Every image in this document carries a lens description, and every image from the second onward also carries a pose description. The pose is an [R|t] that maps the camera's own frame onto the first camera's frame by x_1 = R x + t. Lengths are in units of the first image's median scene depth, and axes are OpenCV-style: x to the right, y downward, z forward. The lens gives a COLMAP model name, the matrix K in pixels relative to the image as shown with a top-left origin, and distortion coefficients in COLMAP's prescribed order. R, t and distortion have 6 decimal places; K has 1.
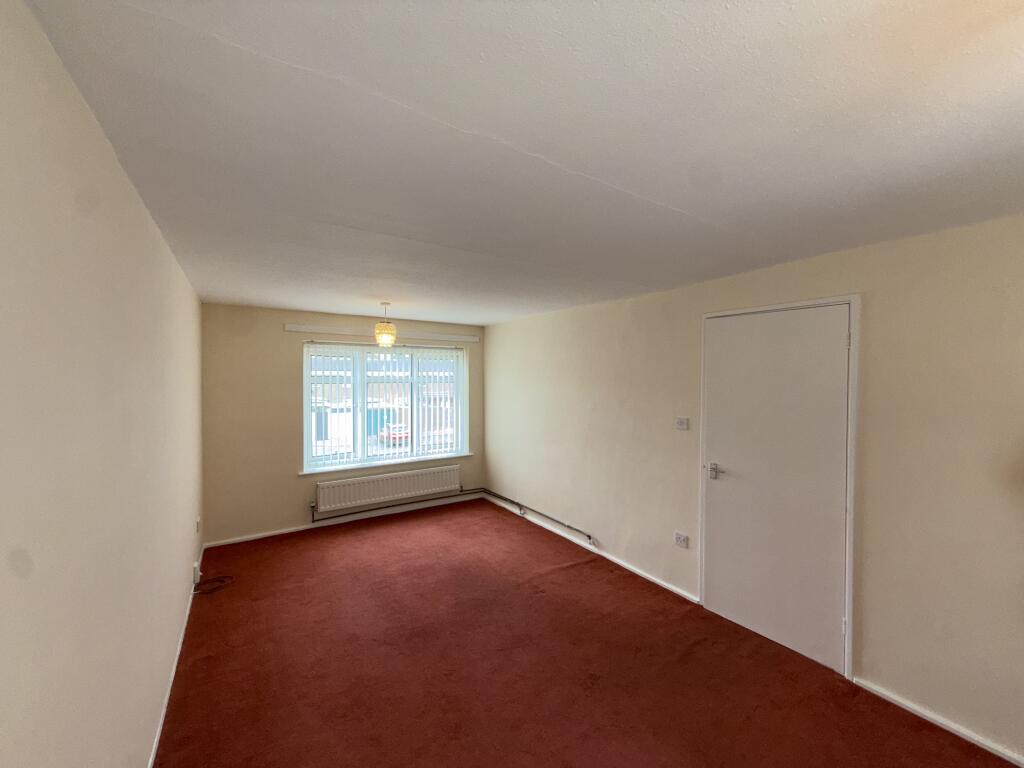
lens RADIAL K [[404.6, 0, 512.0], [0, 404.6, 384.0], [0, 0, 1]] dist [-0.000859, 0.000112]
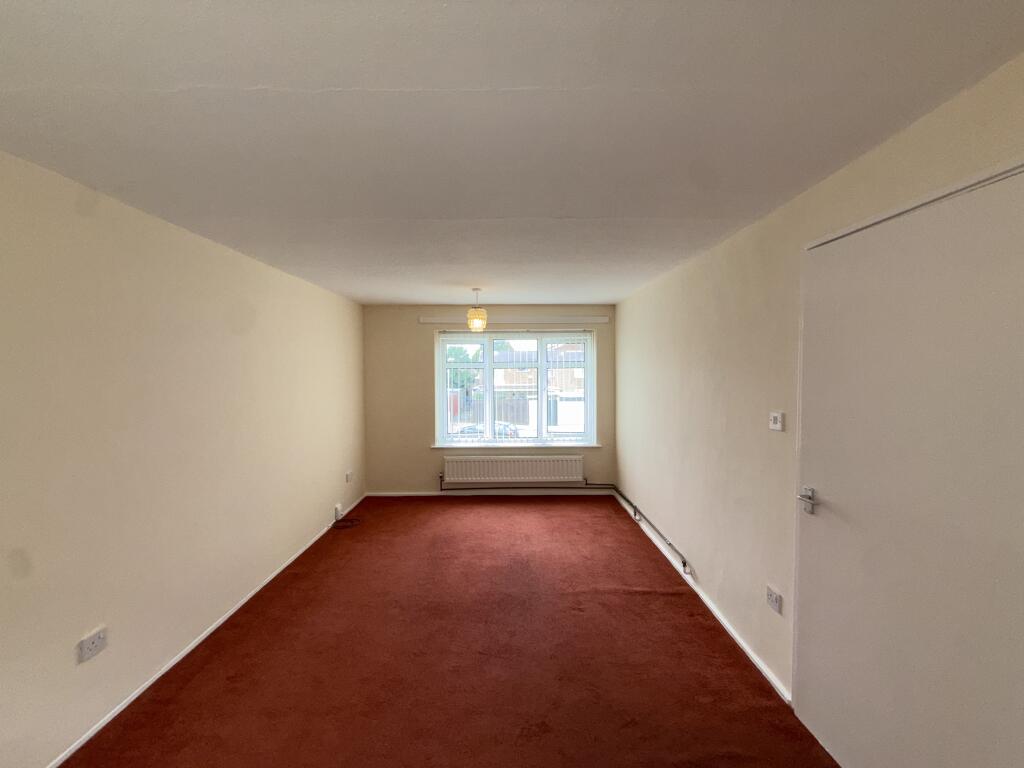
lens RADIAL K [[404.6, 0, 512.0], [0, 404.6, 384.0], [0, 0, 1]] dist [-0.000859, 0.000112]
pose [[0.838101, 0.013277, -0.545354, 0.322360], [-0.001702, 0.999763, 0.021724, 0.019216], [0.545513, -0.017279, 0.837924, 0.176182]]
